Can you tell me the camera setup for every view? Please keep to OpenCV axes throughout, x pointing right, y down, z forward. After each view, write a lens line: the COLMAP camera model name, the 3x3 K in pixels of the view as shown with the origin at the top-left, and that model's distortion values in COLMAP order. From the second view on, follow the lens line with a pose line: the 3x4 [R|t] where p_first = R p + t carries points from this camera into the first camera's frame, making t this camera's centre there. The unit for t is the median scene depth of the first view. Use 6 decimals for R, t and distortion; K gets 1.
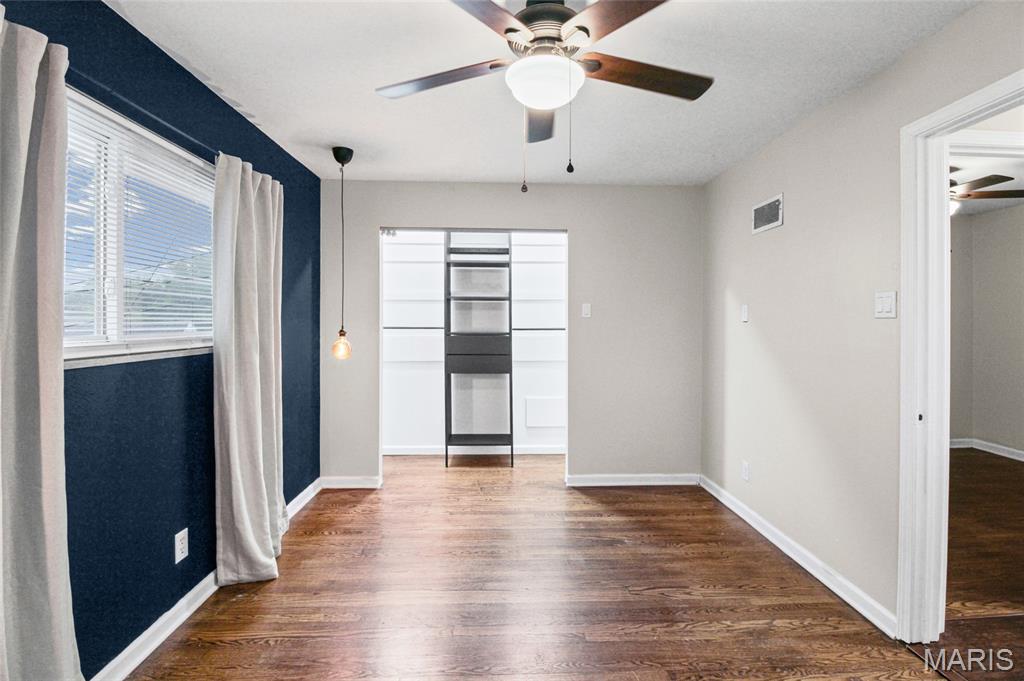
lens RADIAL K [[476.3, 0, 517.5], [0, 476.3, 323.8], [0, 0, 1]] dist [-0.000696, -0.013402]
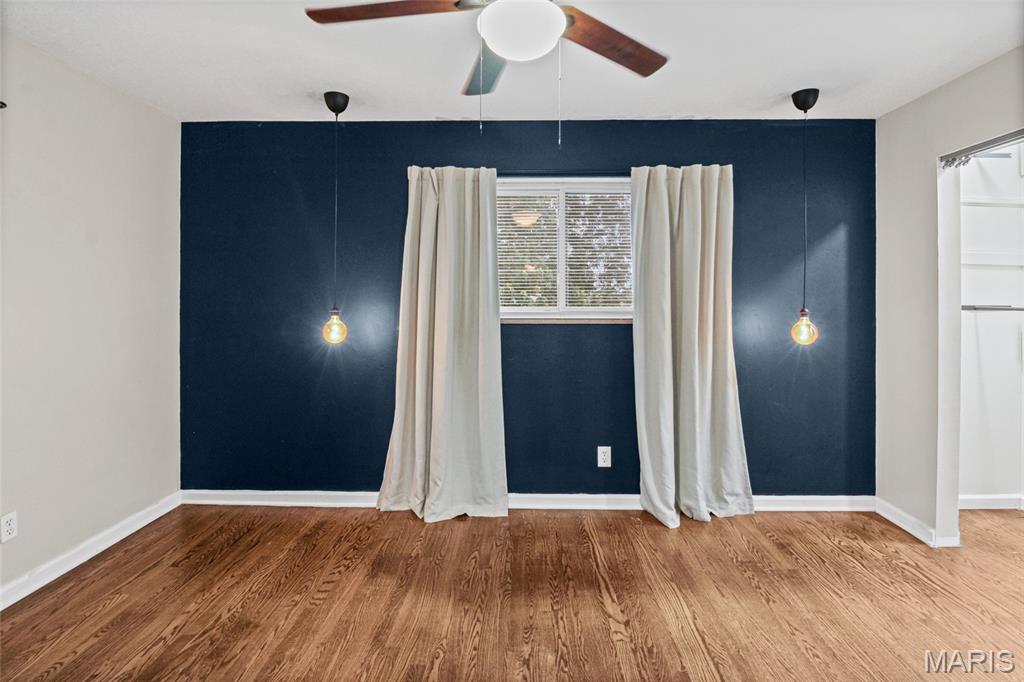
lens RADIAL K [[477.2, 0, 515.3], [0, 477.2, 308.3], [0, 0, 1]] dist [0.002900, -0.012528]
pose [[-0.057079, 0.004814, -0.998358, 0.469414], [-0.004888, 0.999975, 0.005101, 0.009150], [0.998358, 0.005171, -0.057055, 0.513657]]
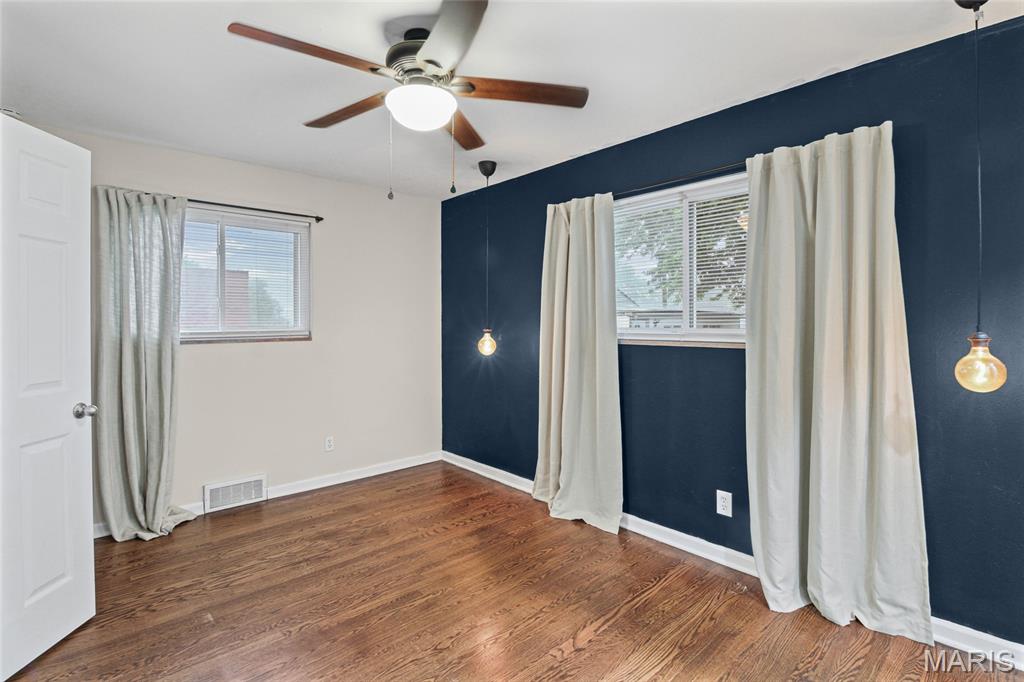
lens RADIAL K [[476.3, 0, 517.5], [0, 476.3, 324.3], [0, 0, 1]] dist [-0.000696, -0.013402]
pose [[-0.755452, 0.002059, -0.655201, 0.313772], [-0.001448, 0.999987, 0.004812, 0.001140], [0.655202, 0.004584, -0.755440, 0.996989]]
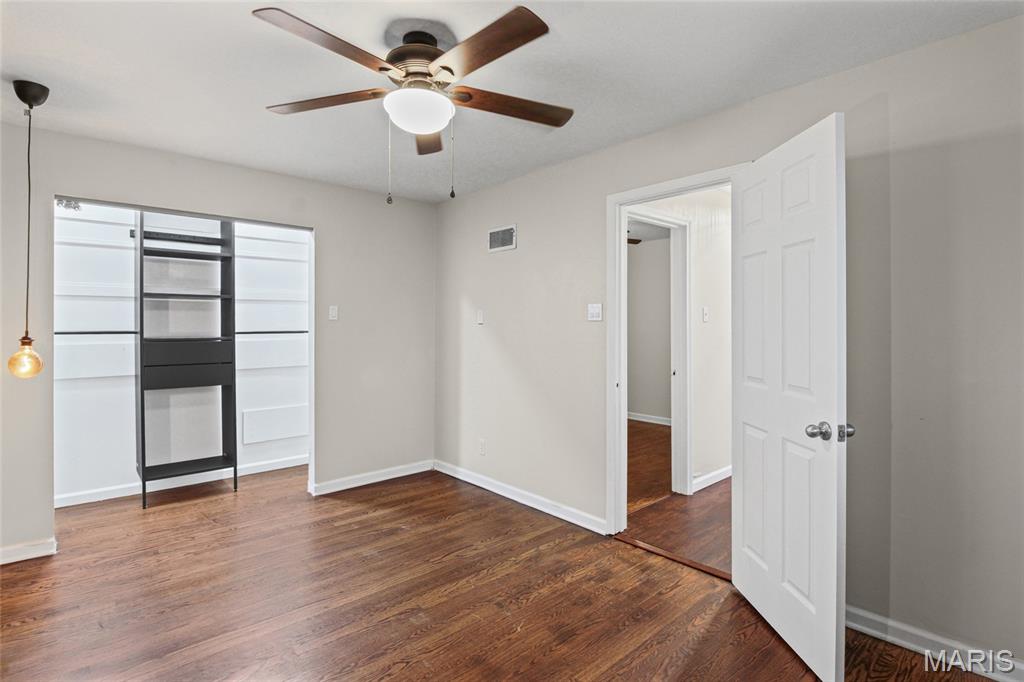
lens RADIAL K [[489.5, 0, 510.2], [0, 489.5, 325.6], [0, 0, 1]] dist [0.000242, -0.013733]
pose [[0.775161, -0.004724, 0.631746, -0.249112], [0.005612, 0.999984, 0.000592, -0.000022], [-0.631738, 0.003086, 0.775176, -0.014028]]
